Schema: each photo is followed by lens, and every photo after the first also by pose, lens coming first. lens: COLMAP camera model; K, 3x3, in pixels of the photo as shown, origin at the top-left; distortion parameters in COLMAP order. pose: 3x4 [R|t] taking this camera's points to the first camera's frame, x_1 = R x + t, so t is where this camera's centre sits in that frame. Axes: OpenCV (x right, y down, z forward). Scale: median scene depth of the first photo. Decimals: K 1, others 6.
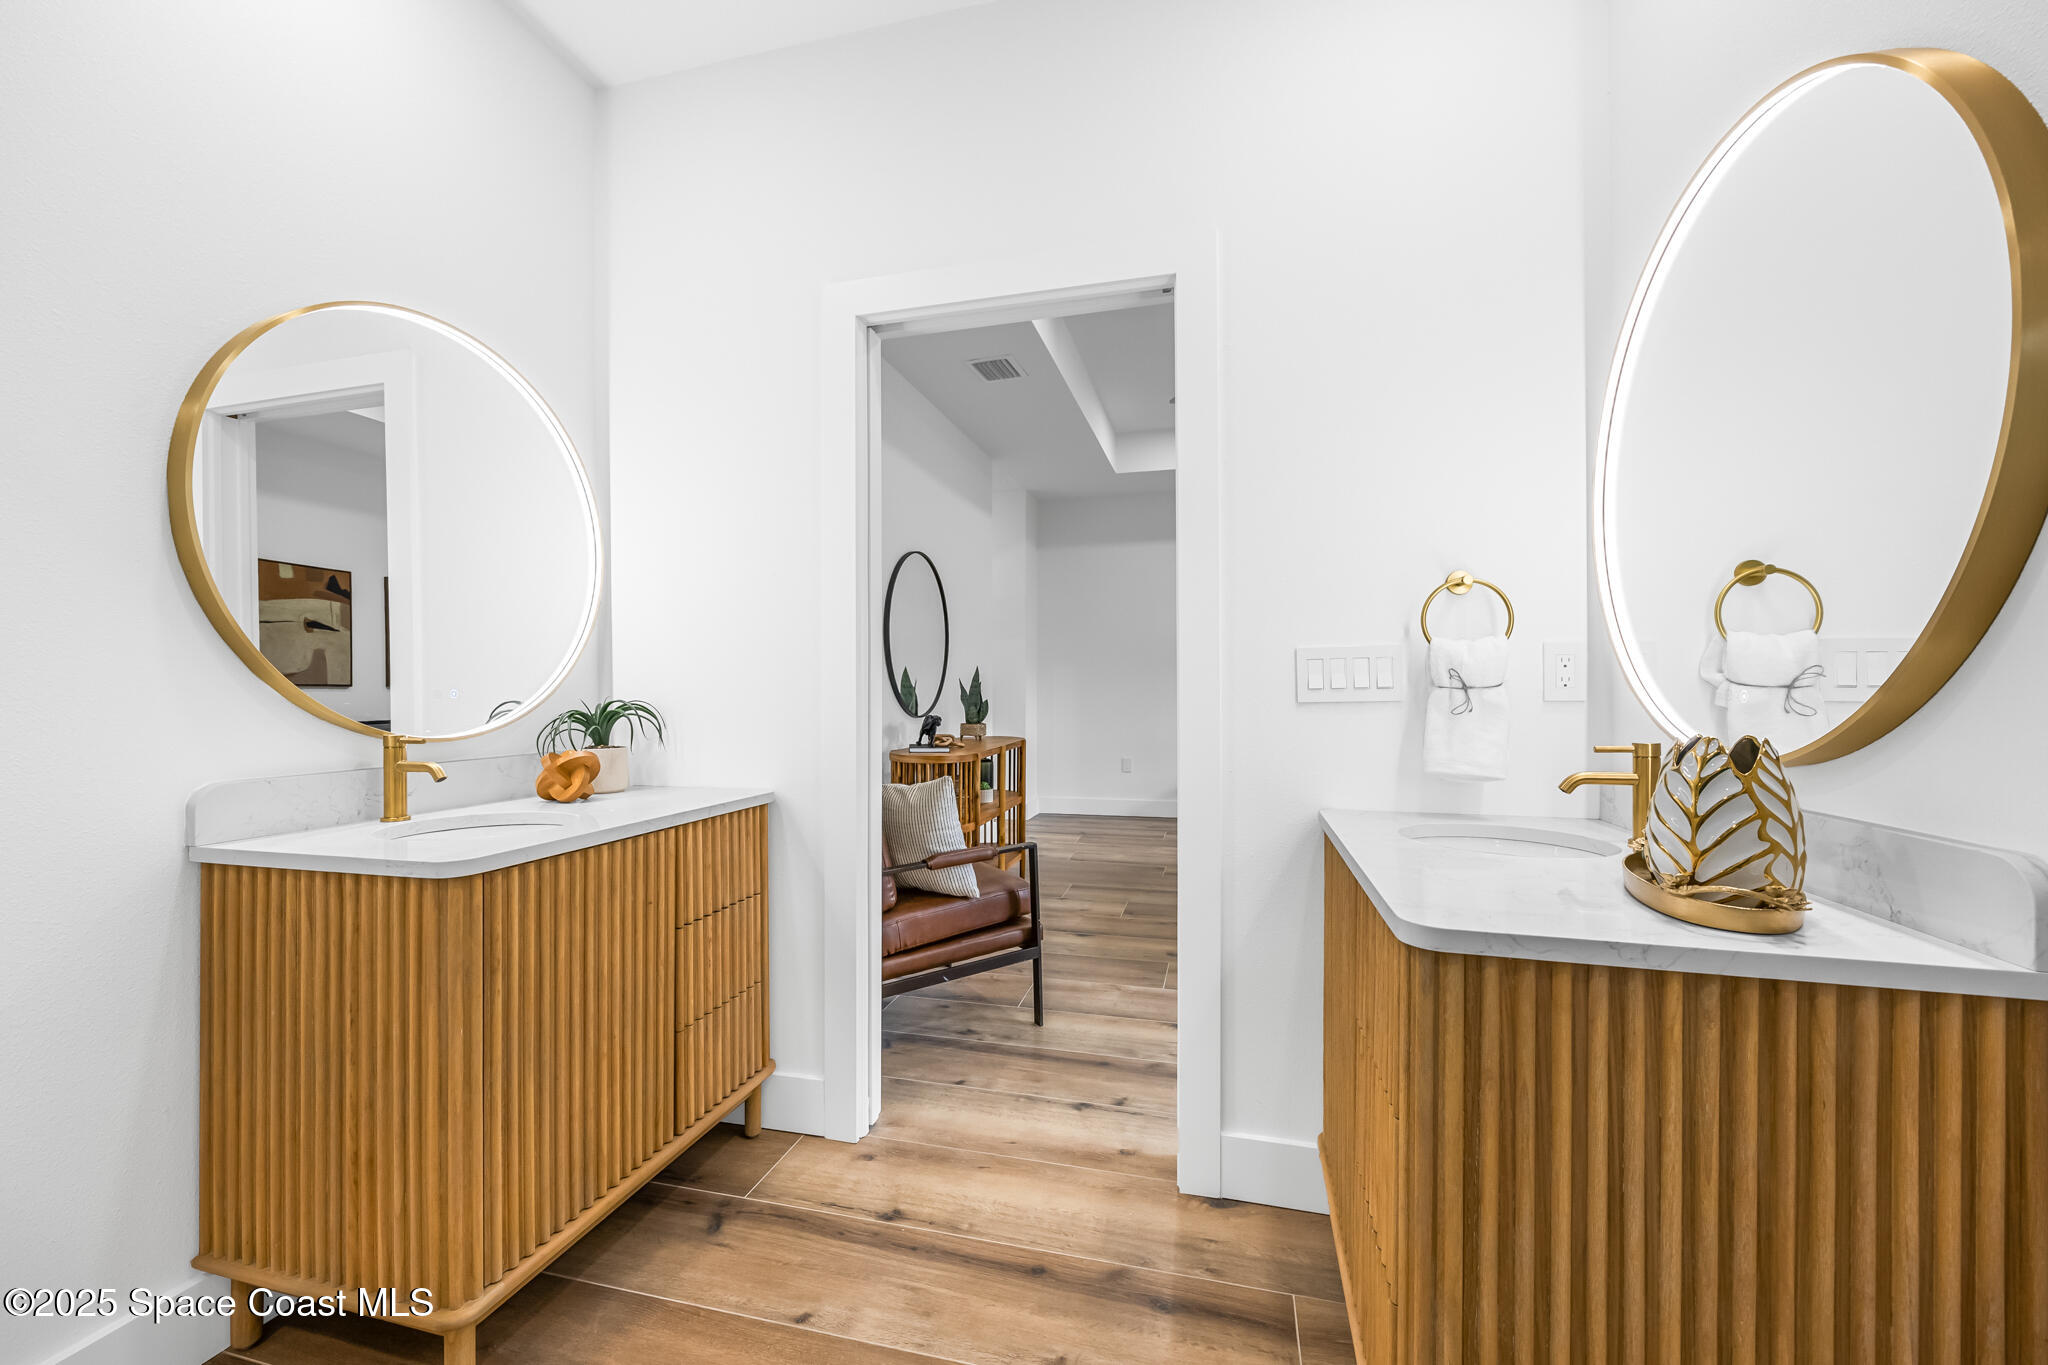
lens RADIAL K [[823.0, 0, 1013.8], [0, 823.0, 687.1], [0, 0, 1]] dist [-0.001904, -0.000427]
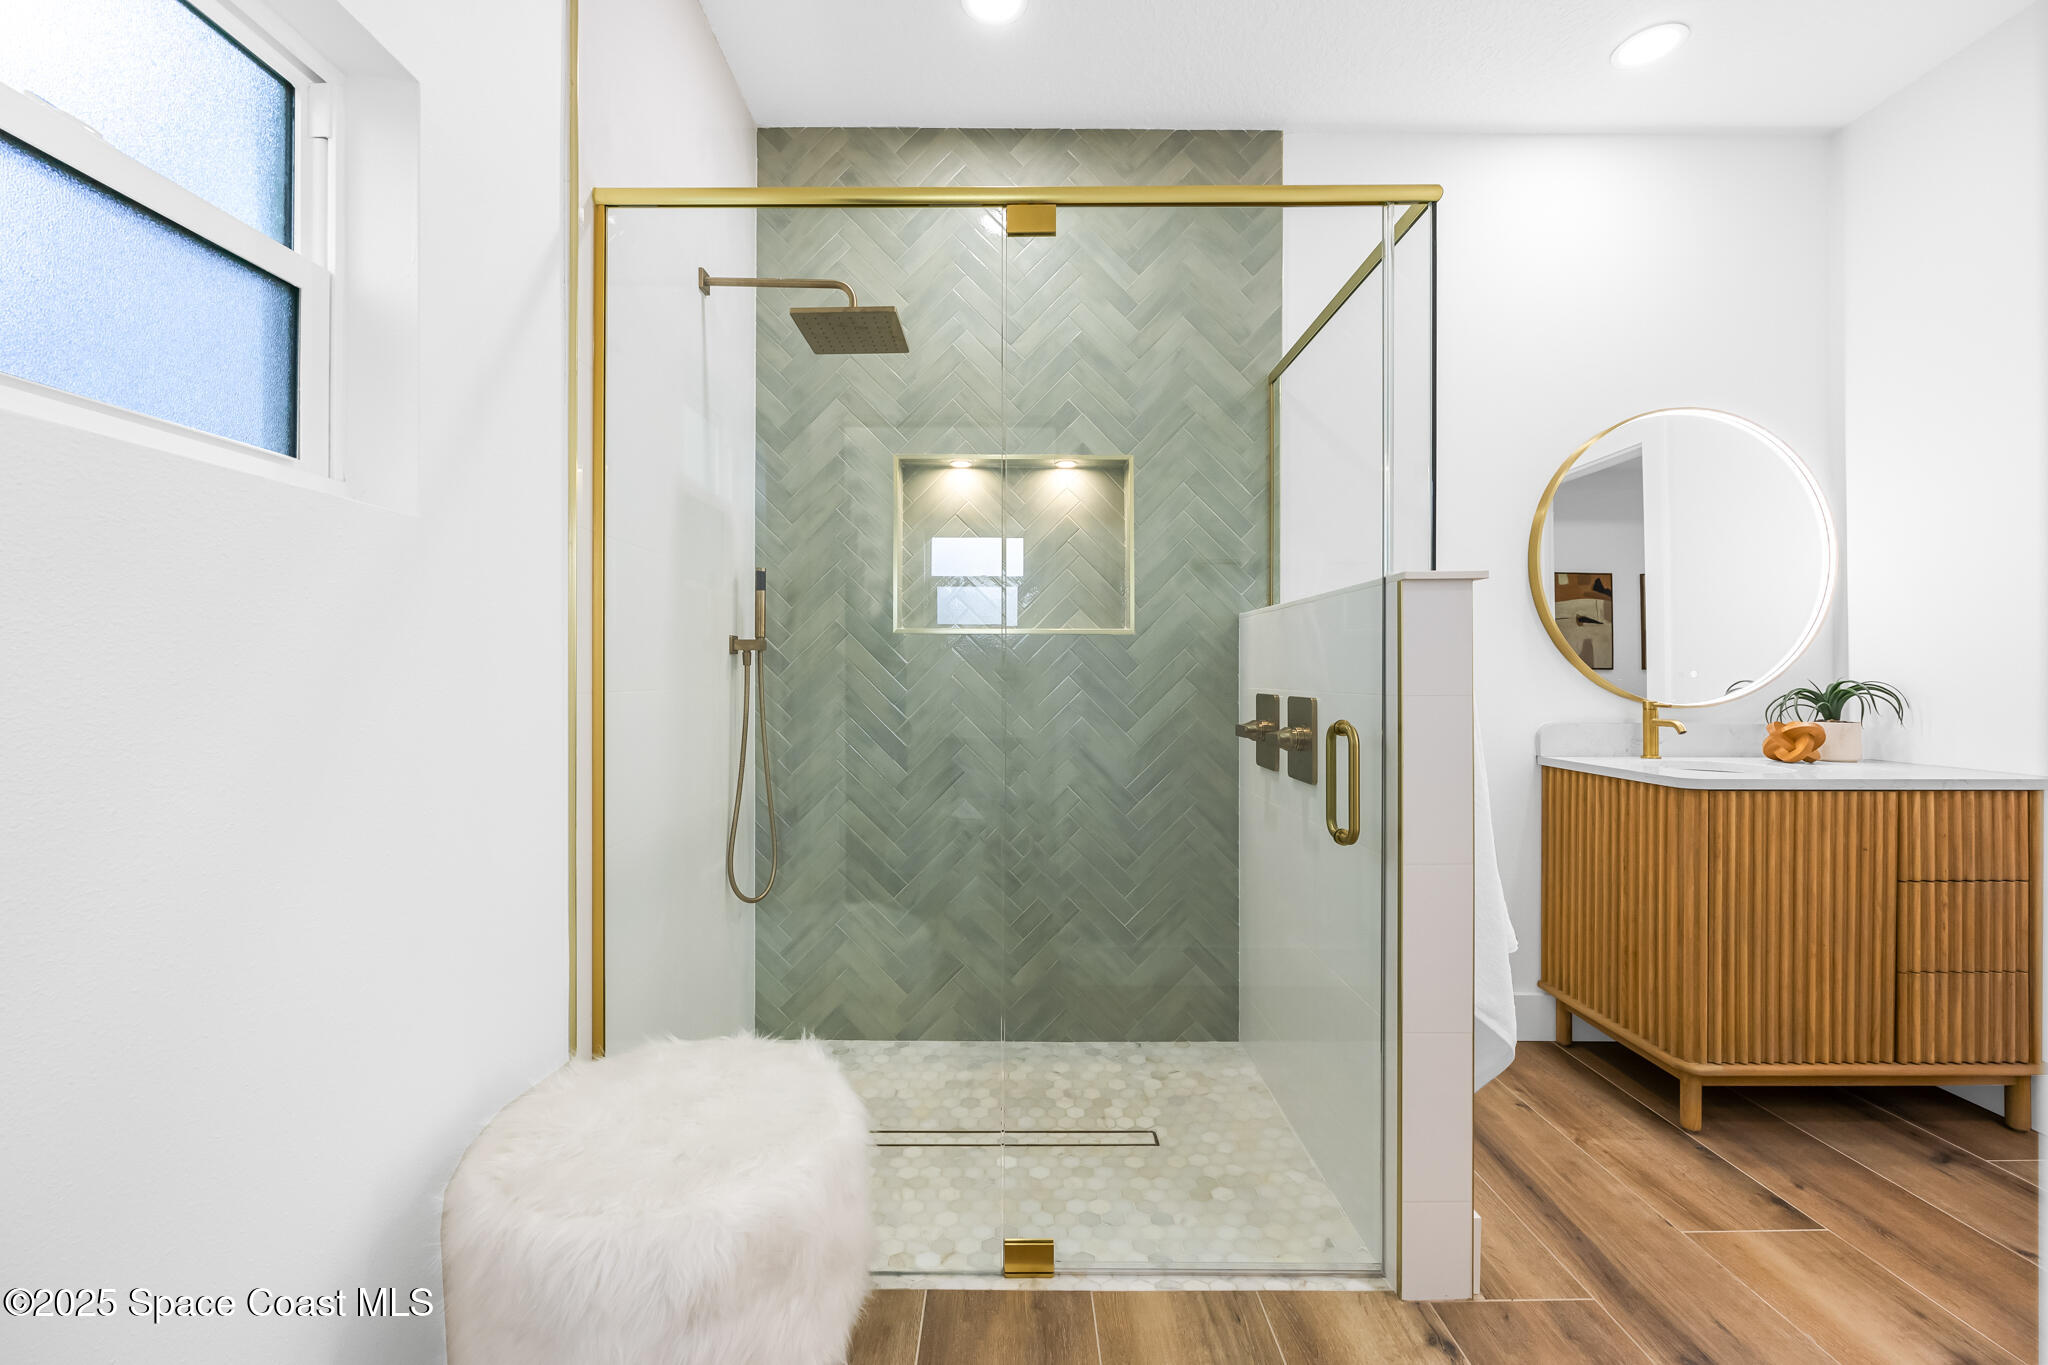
lens RADIAL K [[823.0, 0, 1022.0], [0, 823.0, 672.7], [0, 0, 1]] dist [-0.001904, -0.000427]
pose [[0.270578, 0.003321, -0.962692, 0.344550], [-0.001109, 0.999994, 0.003138, 0.003152], [0.962697, 0.000219, 0.270581, -0.462333]]
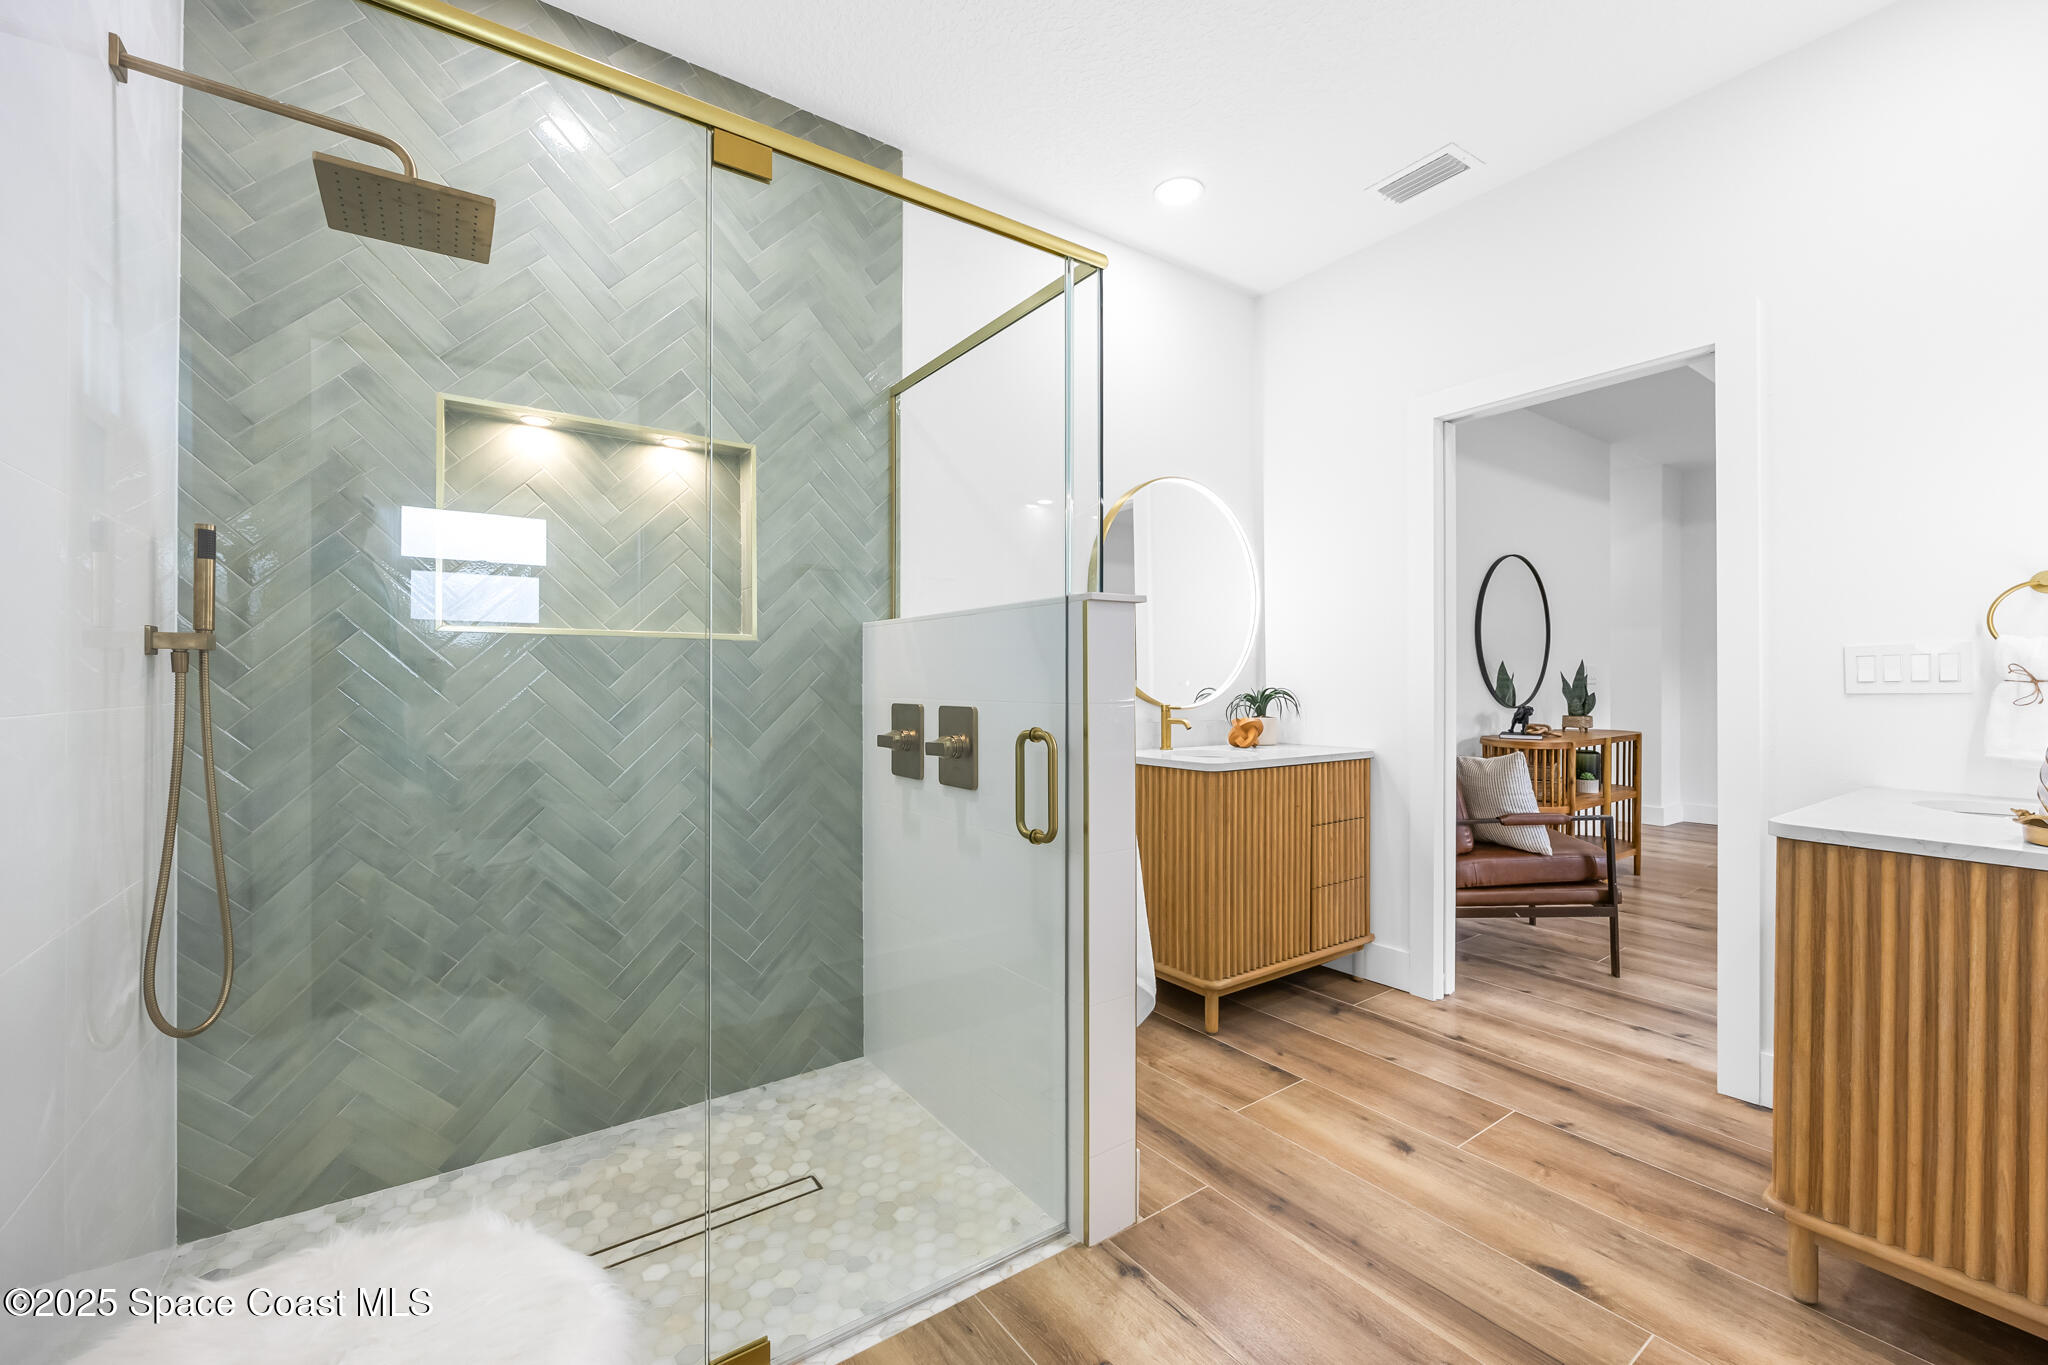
lens RADIAL K [[823.0, 0, 1023.6], [0, 823.0, 679.8], [0, 0, 1]] dist [-0.001904, -0.000427]
pose [[0.773453, 0.001303, -0.633852, 0.183255], [-0.001749, 0.999998, -0.000078, 0.001816], [0.633851, 0.001168, 0.773454, -0.625811]]
